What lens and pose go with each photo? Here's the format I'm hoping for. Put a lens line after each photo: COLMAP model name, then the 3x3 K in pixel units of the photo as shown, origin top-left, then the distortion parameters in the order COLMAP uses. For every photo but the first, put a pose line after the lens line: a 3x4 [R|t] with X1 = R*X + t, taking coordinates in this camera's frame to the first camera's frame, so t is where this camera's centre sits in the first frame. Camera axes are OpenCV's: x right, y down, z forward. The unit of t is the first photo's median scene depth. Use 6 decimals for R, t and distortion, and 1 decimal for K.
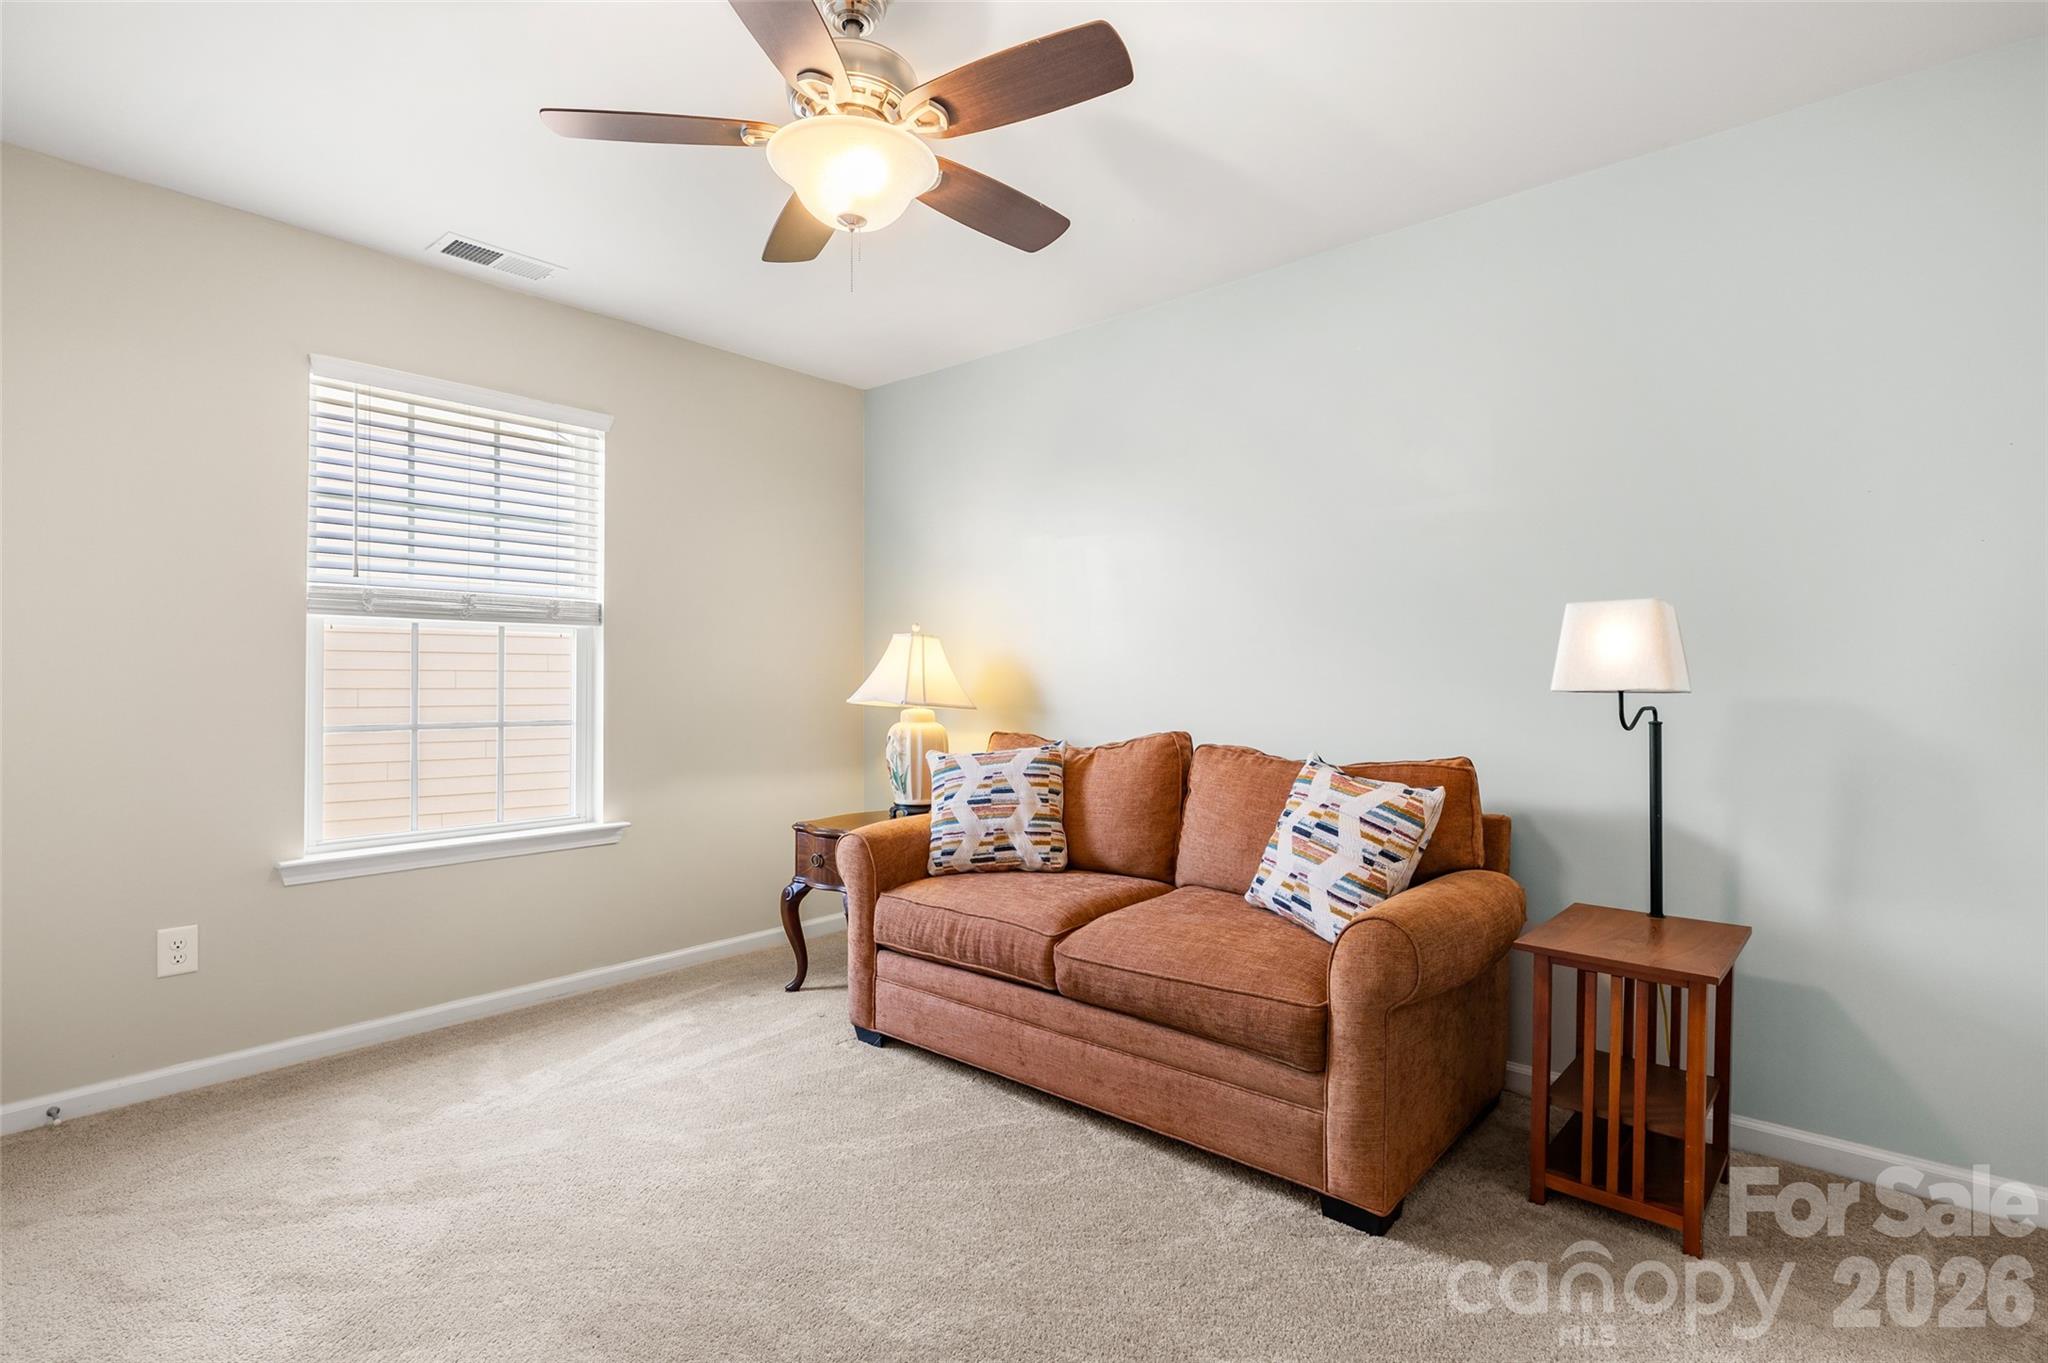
lens RADIAL K [[973.5, 0, 1016.6], [0, 973.5, 679.6], [0, 0, 1]] dist [-0.002980, -0.000110]
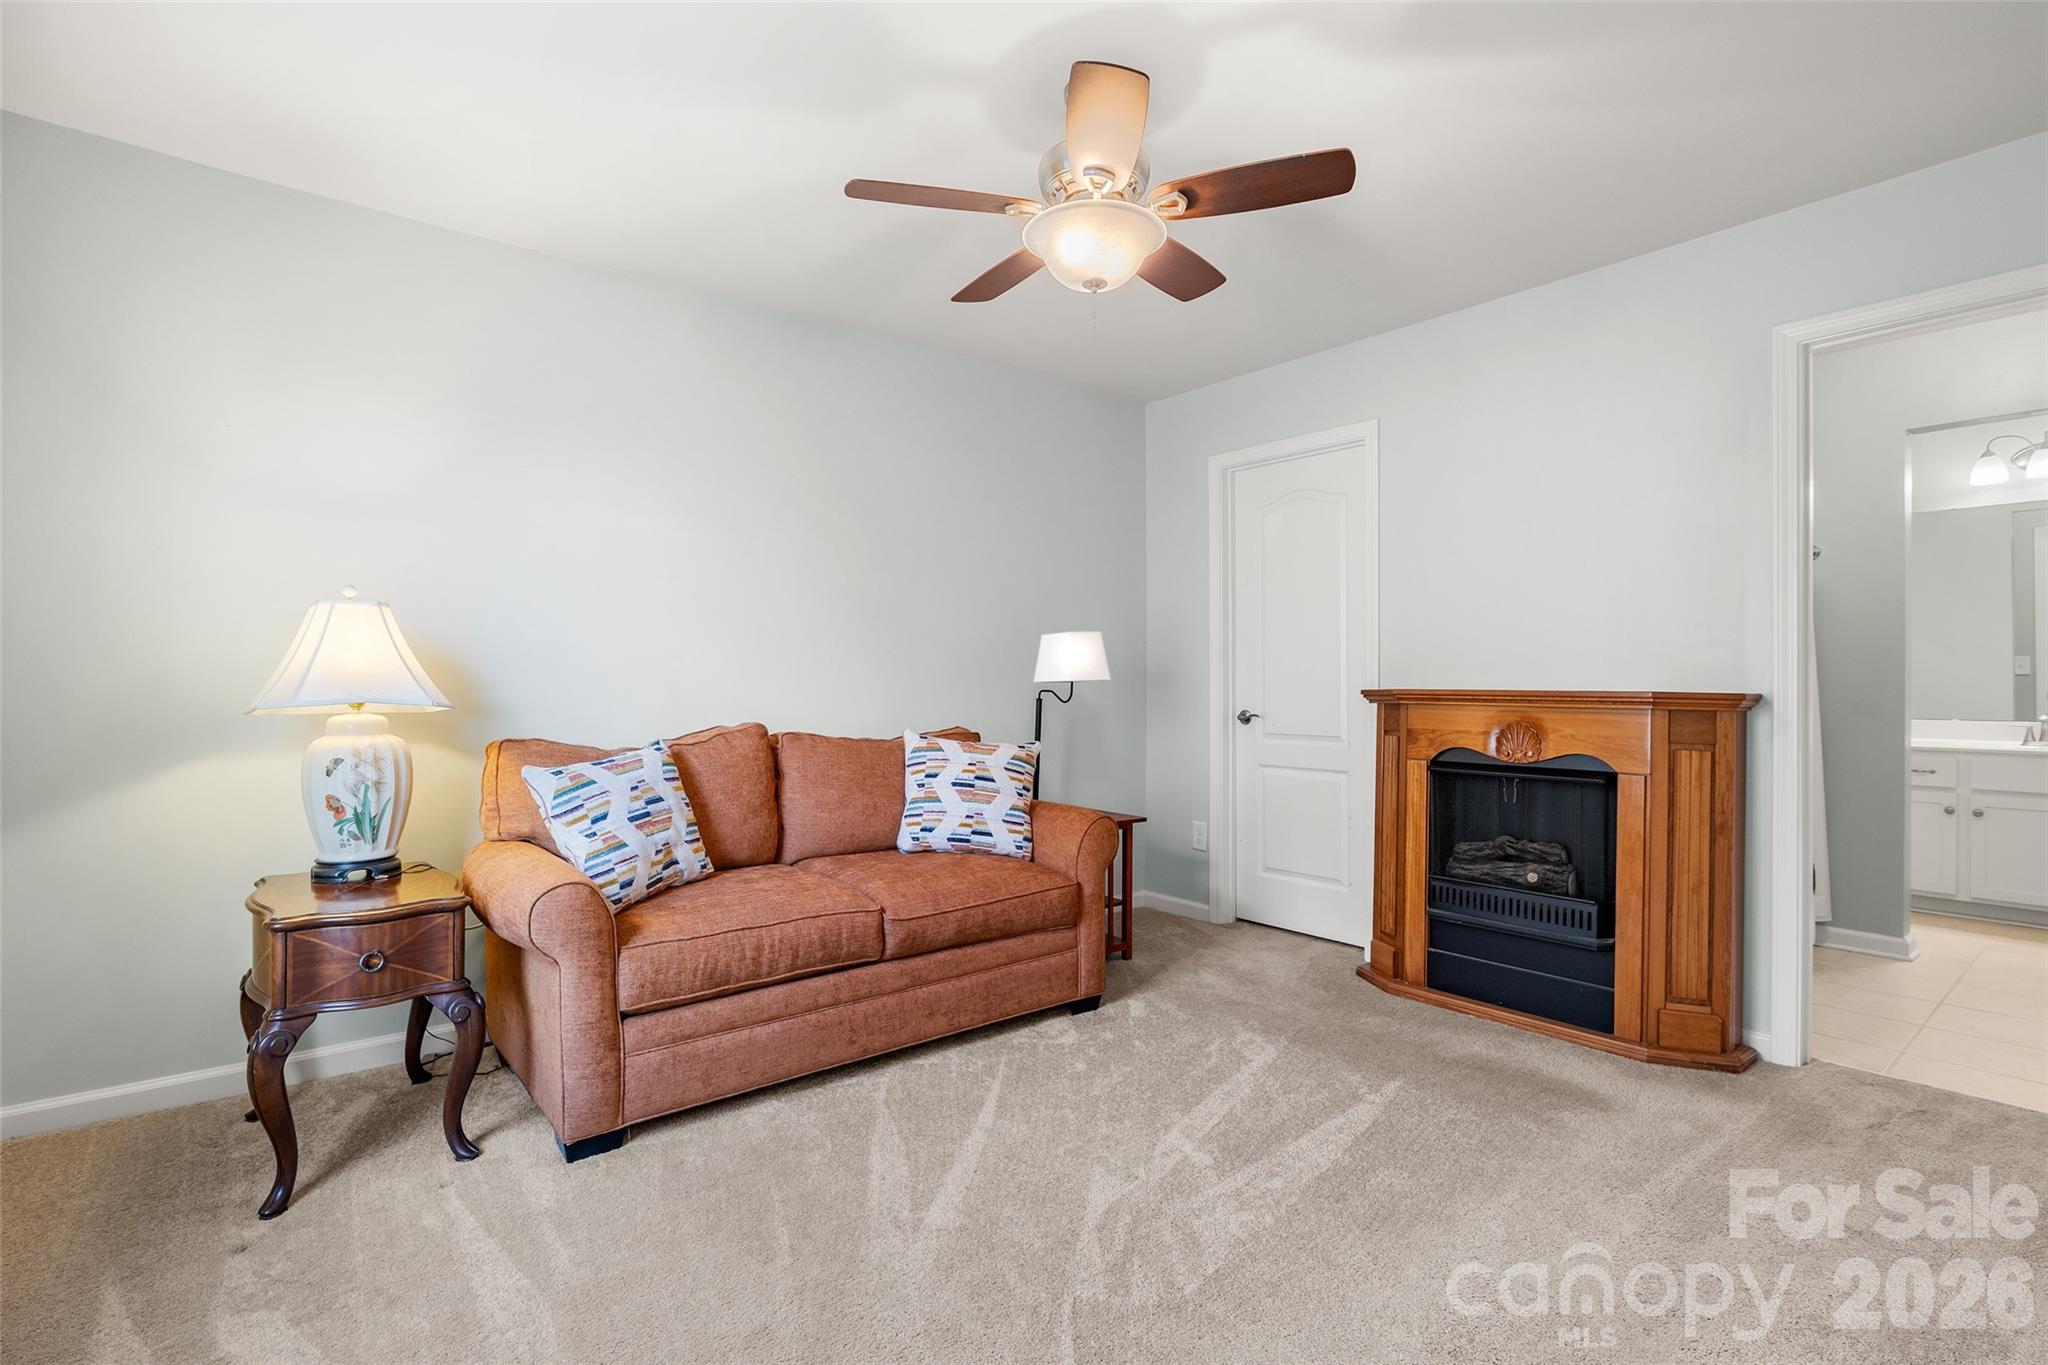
lens RADIAL K [[973.5, 0, 1016.6], [0, 973.5, 680.6], [0, 0, 1]] dist [-0.002980, -0.000110]
pose [[0.175181, -0.005264, 0.984522, -0.855121], [-0.004822, 0.999969, 0.006205, 0.000532], [-0.984524, -0.005835, 0.175150, 0.561467]]
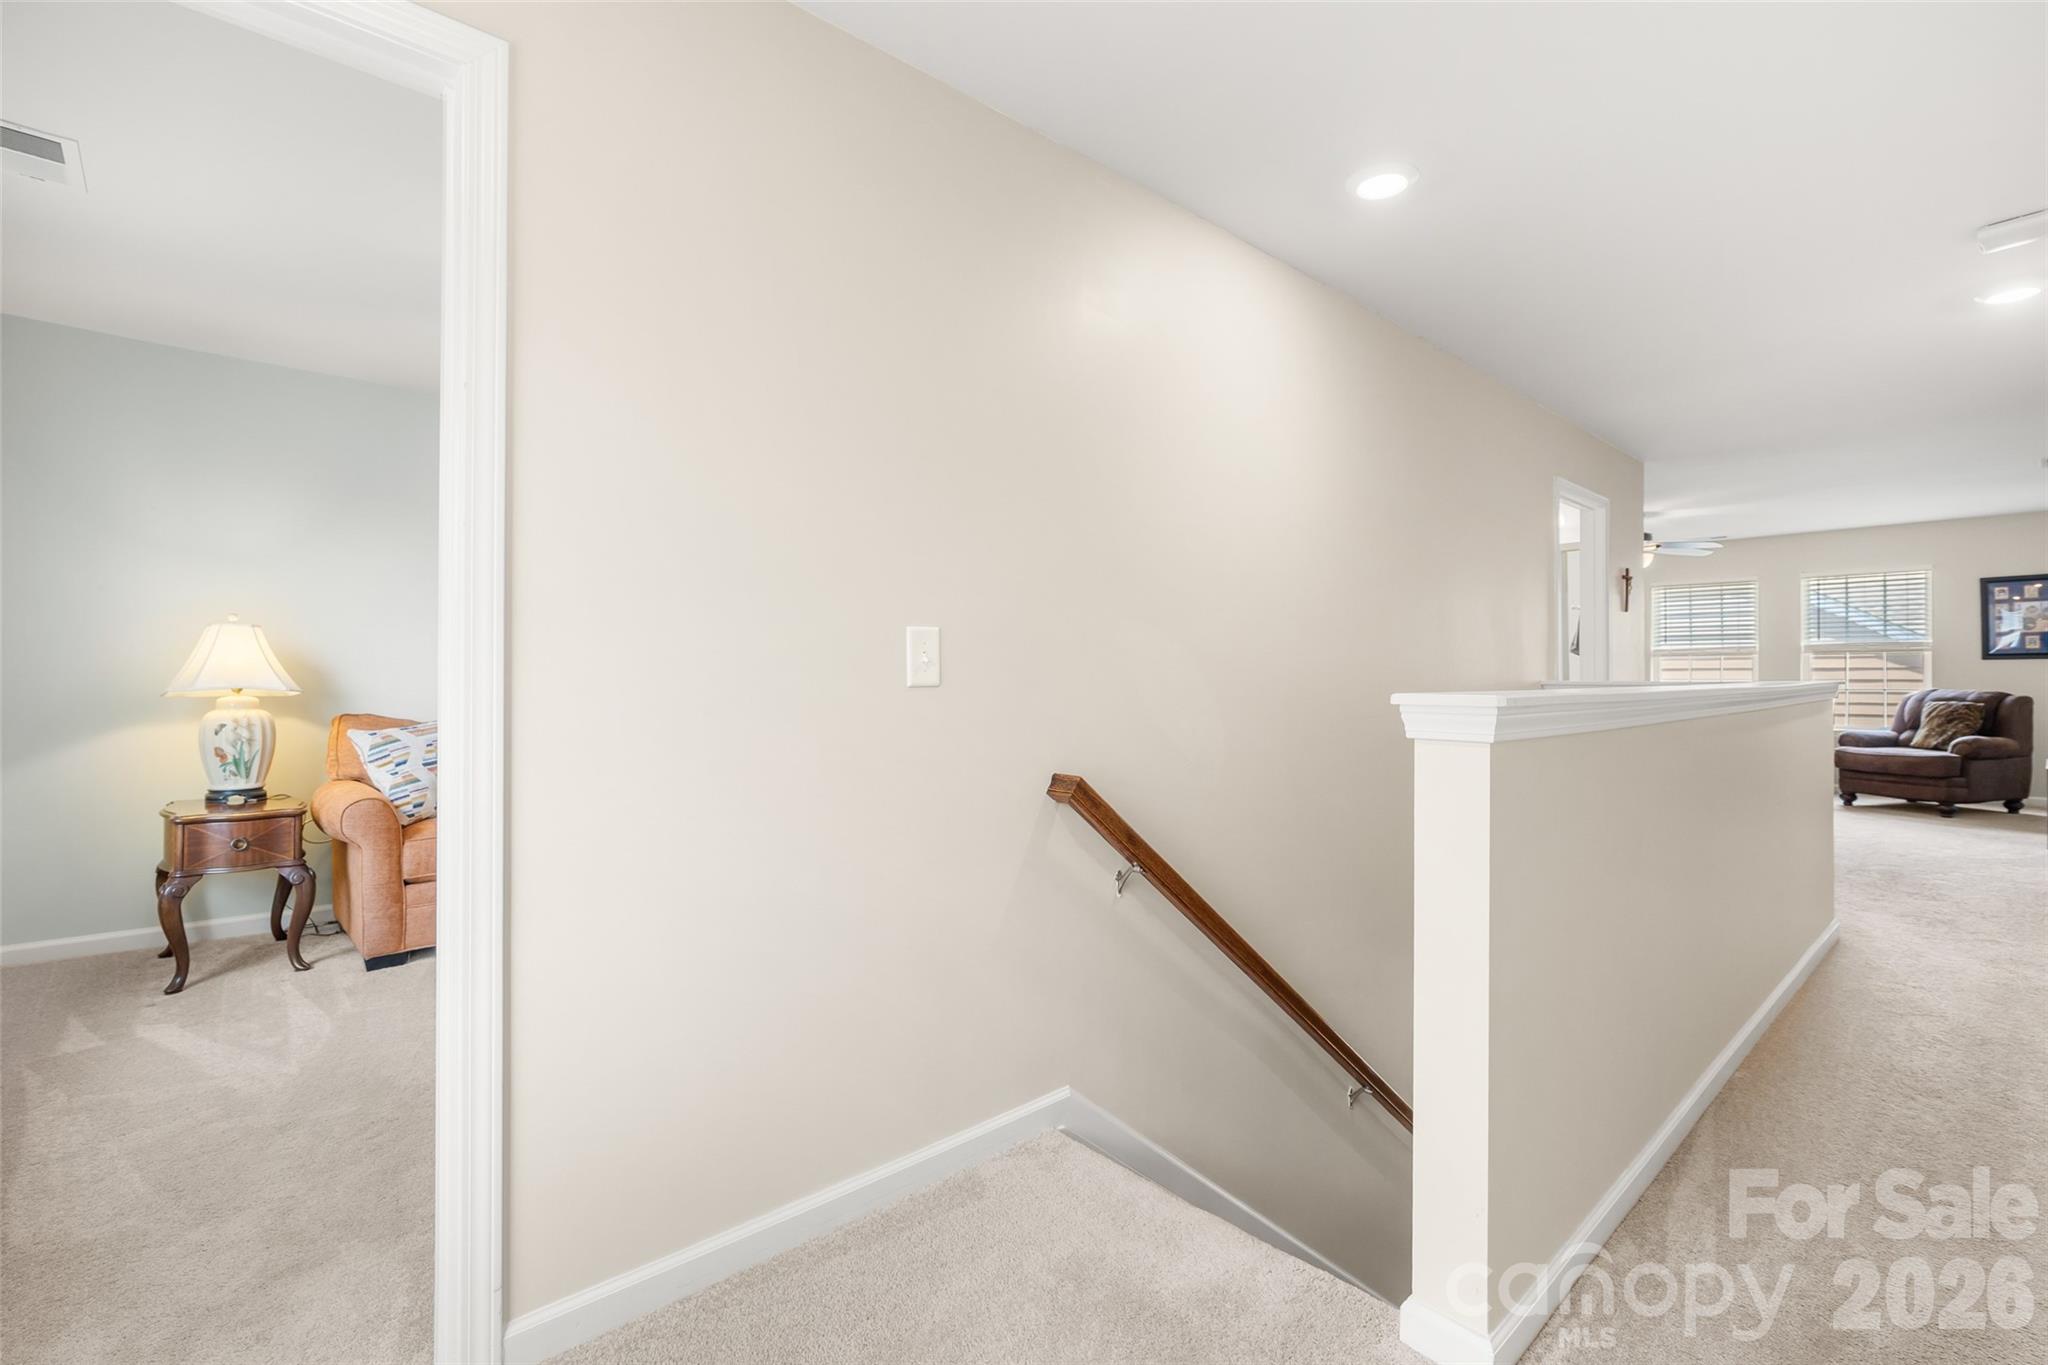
lens RADIAL K [[946.7, 0, 1024.2], [0, 946.7, 667.1], [0, 0, 1]] dist [0.000866, 0.000340]
pose [[0.118041, 0.006264, 0.992989, -1.268680], [-0.005221, 0.999970, -0.005688, -0.000081], [-0.992995, -0.004513, 0.118070, 0.068687]]
